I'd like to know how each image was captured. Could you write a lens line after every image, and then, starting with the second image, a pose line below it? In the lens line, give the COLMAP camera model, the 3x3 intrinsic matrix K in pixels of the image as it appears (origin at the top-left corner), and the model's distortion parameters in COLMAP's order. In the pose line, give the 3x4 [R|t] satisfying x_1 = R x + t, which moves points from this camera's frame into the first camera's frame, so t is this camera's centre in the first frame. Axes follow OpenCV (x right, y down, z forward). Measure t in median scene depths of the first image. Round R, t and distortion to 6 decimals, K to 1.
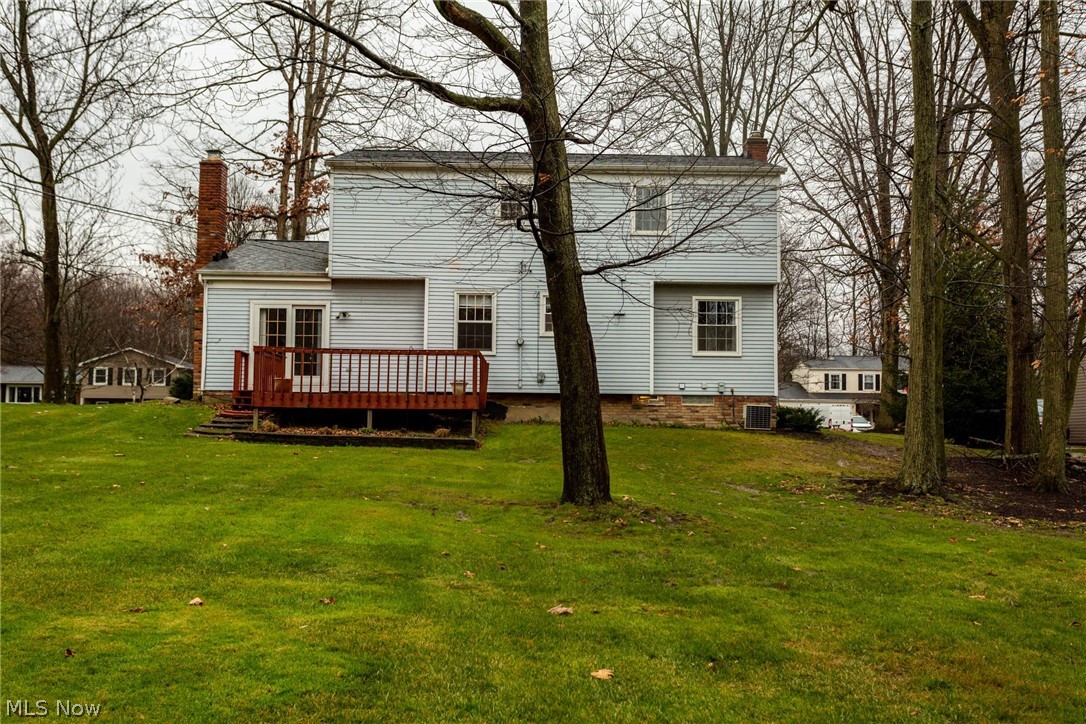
lens RADIAL K [[1080.3, 0, 544.4], [0, 1080.3, 362.1], [0, 0, 1]] dist [-0.015551, 0.000000]
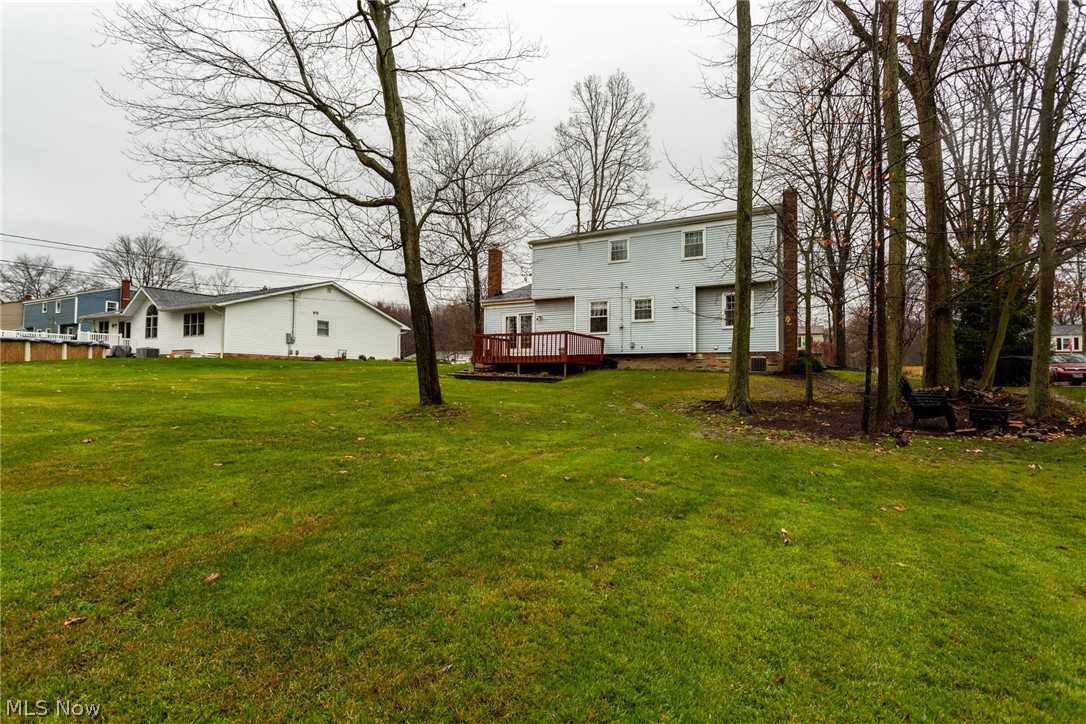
lens RADIAL K [[528.8, 0, 533.9], [0, 528.8, 358.6], [0, 0, 1]] dist [-0.000373, -0.000551]
pose [[0.848956, -0.021590, -0.528022, 0.325346], [0.034519, 0.999297, 0.014639, 0.018314], [0.527335, -0.030654, 0.849104, 0.153175]]
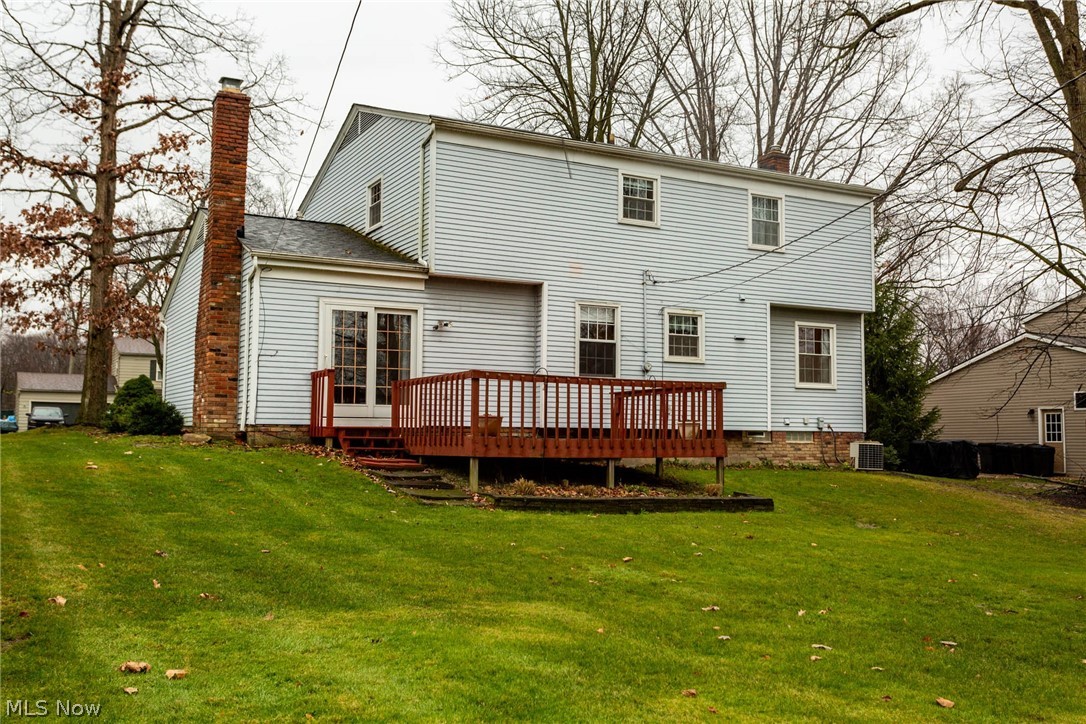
lens RADIAL K [[1080.3, 0, 544.8], [0, 1080.3, 363.7], [0, 0, 1]] dist [-0.015551, 0.000000]
pose [[0.887588, 0.029393, 0.459699, -0.469185], [-0.029346, 0.999543, -0.007250, -0.013304], [-0.459702, -0.007055, 0.888045, 0.300731]]
